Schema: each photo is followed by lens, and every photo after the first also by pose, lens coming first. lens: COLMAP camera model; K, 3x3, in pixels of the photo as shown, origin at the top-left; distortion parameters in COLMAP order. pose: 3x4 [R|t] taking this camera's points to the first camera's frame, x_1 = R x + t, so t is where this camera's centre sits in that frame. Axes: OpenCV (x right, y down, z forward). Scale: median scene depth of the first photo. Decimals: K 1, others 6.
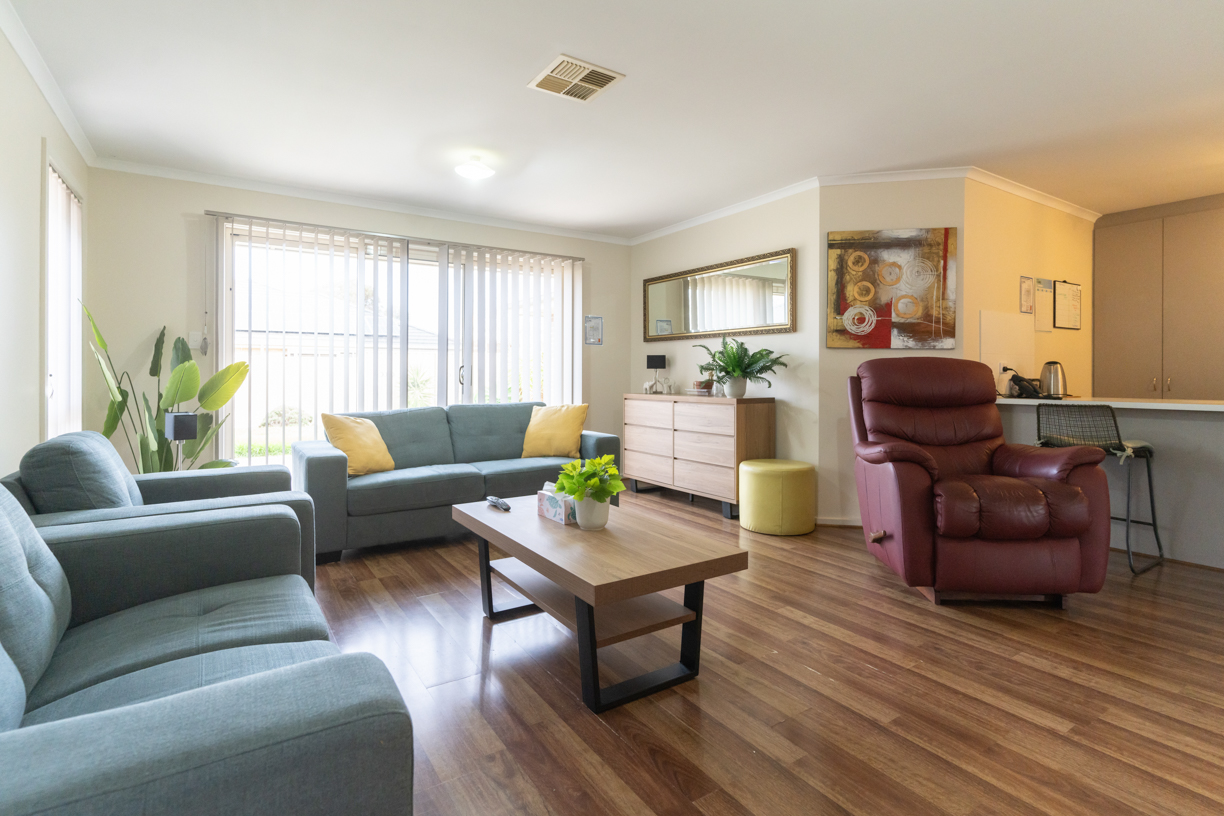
lens RADIAL K [[591.6, 0, 613.2], [0, 591.6, 378.3], [0, 0, 1]] dist [-0.001221, 0.000076]
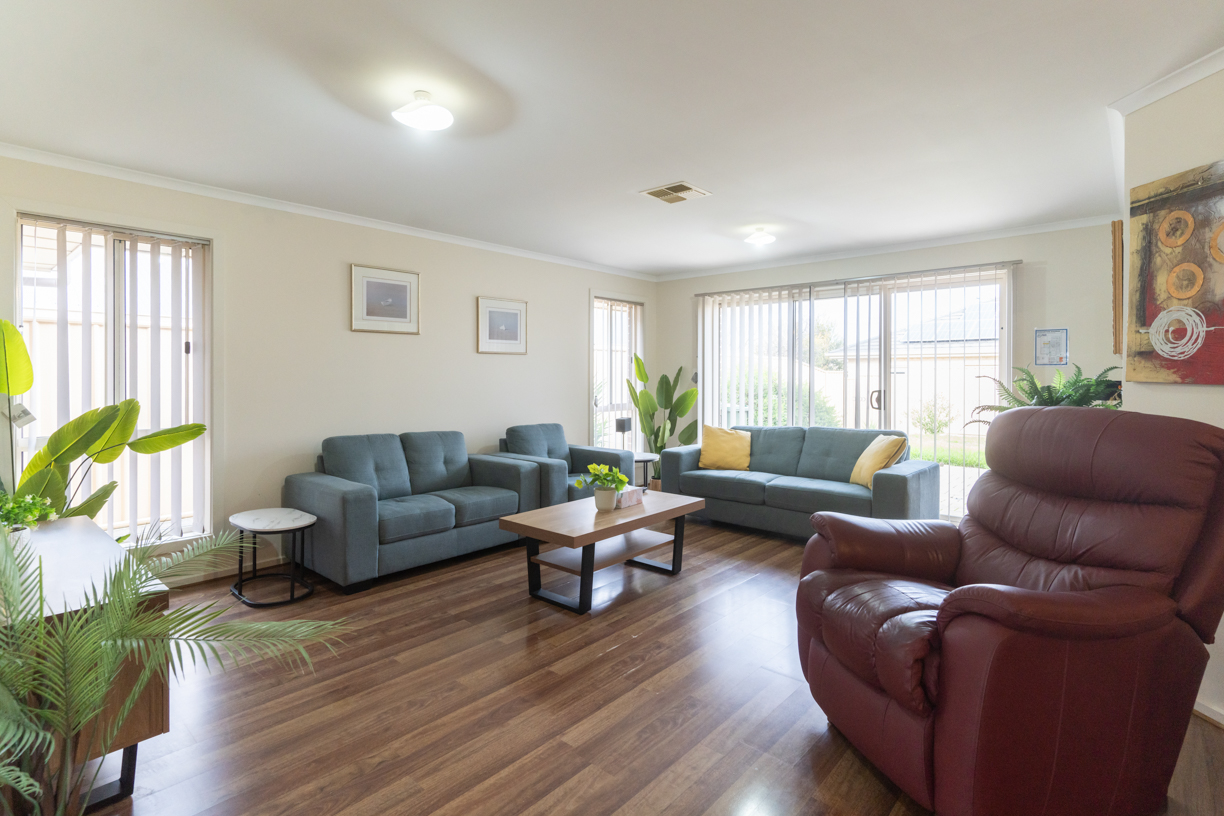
lens RADIAL K [[606.9, 0, 610.5], [0, 606.9, 376.2], [0, 0, 1]] dist [0.034745, 0.000240]
pose [[0.265928, 0.000246, -0.963993, 0.827641], [-0.005598, 0.999984, -0.001289, -0.052994], [0.963977, 0.005739, 0.265925, 0.320617]]
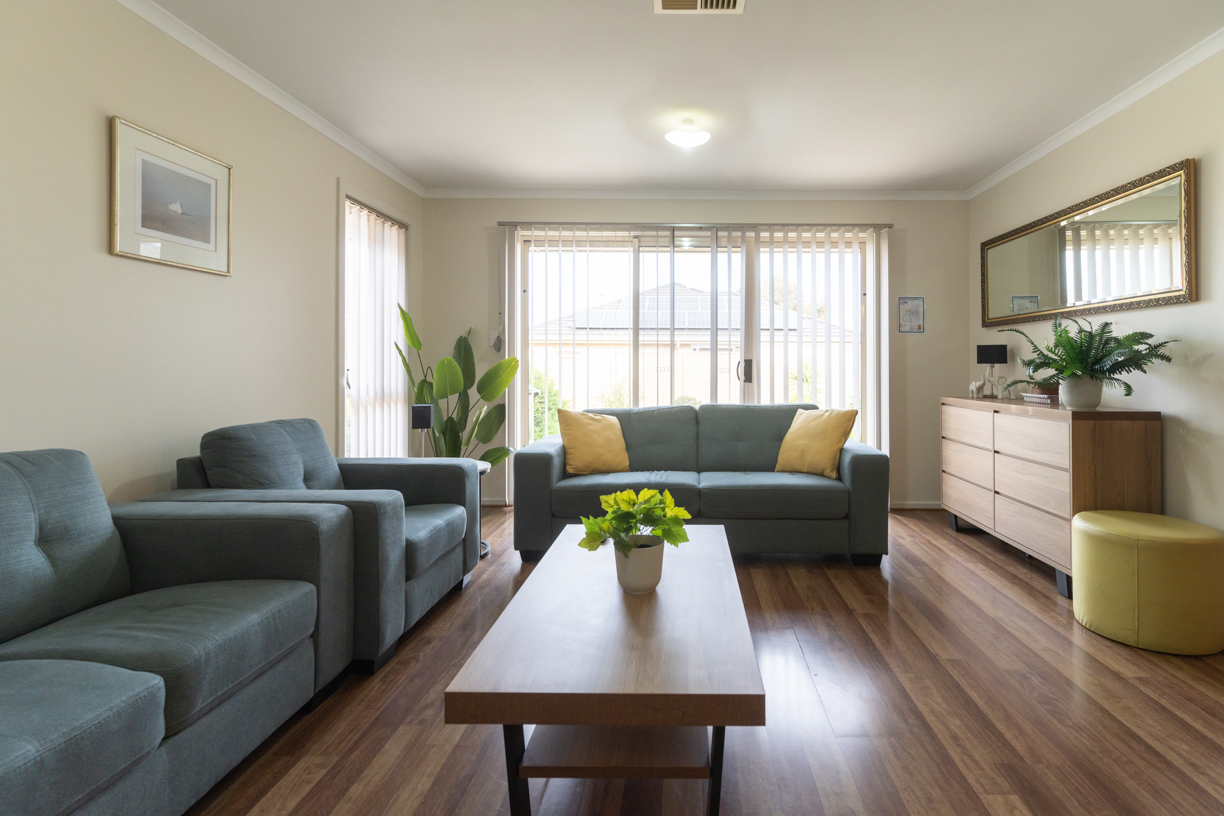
lens RADIAL K [[612.1, 0, 685.8], [0, 612.1, 365.9], [0, 0, 1]] dist [0.005826, 0.000723]
pose [[0.833998, 0.002285, -0.551762, 0.230958], [-0.007732, 0.999942, -0.007546, -0.006476], [0.551713, 0.010560, 0.833967, 0.223755]]
